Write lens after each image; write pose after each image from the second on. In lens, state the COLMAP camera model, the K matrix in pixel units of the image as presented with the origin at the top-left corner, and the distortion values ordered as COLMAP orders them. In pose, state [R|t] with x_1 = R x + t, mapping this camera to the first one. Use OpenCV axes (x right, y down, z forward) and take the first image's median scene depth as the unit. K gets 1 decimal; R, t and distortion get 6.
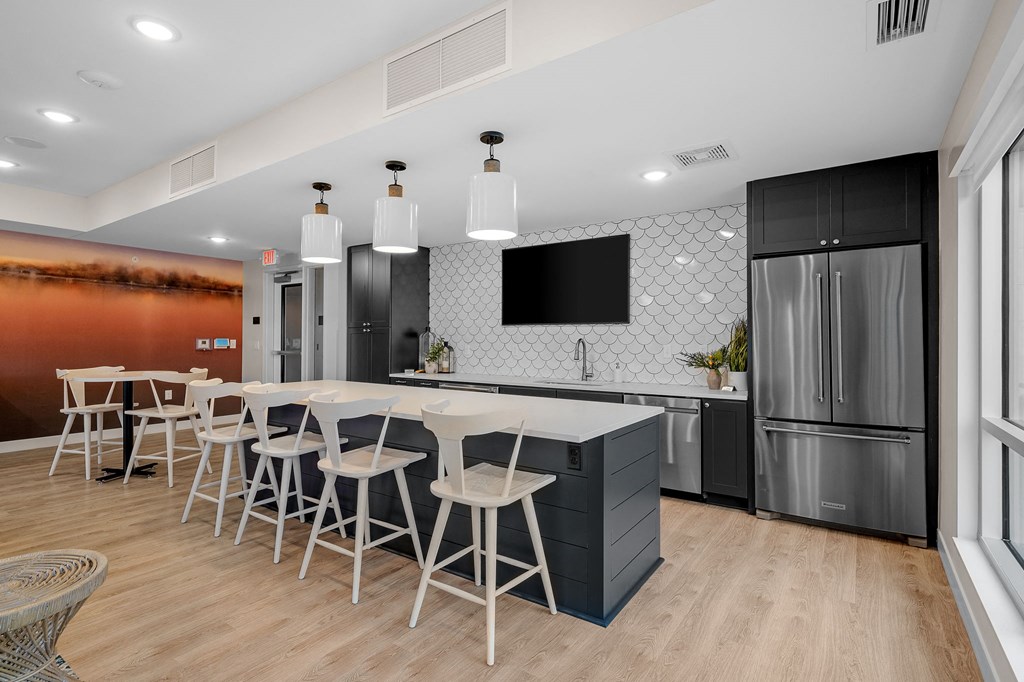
lens RADIAL K [[499.4, 0, 511.7], [0, 499.4, 338.1], [0, 0, 1]] dist [-0.004683, -0.000511]
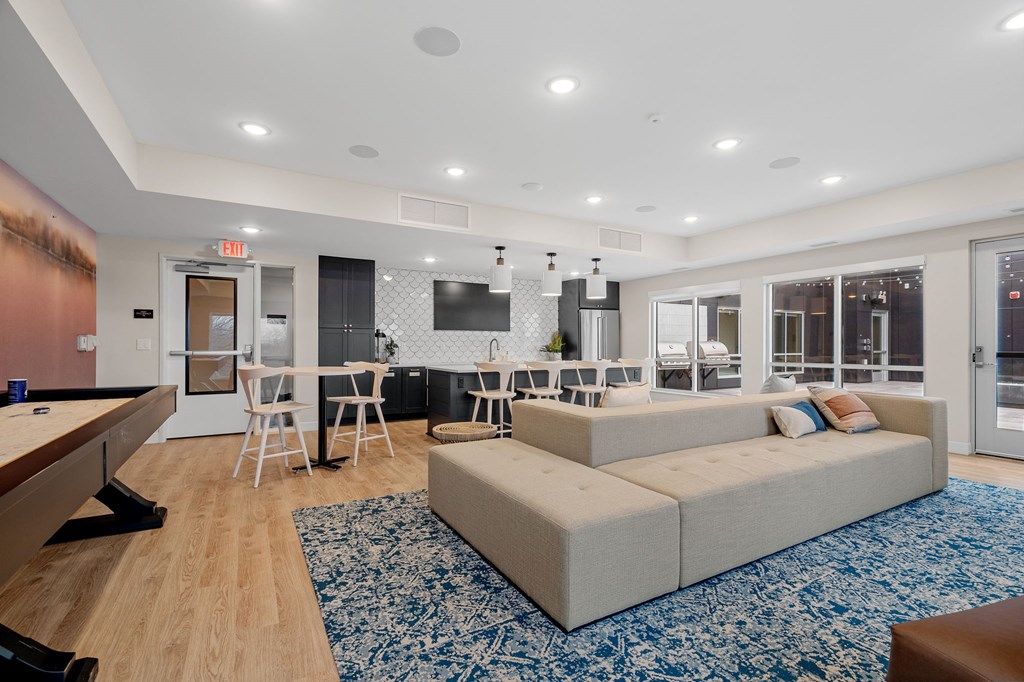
lens RADIAL K [[461.2, 0, 511.0], [0, 461.2, 340.2], [0, 0, 1]] dist [-0.000368, -0.000125]
pose [[0.418348, 0.004934, 0.908273, -1.189347], [0.000106, 0.999985, -0.005481, 0.013761], [-0.908287, 0.002389, 0.418341, 0.200430]]
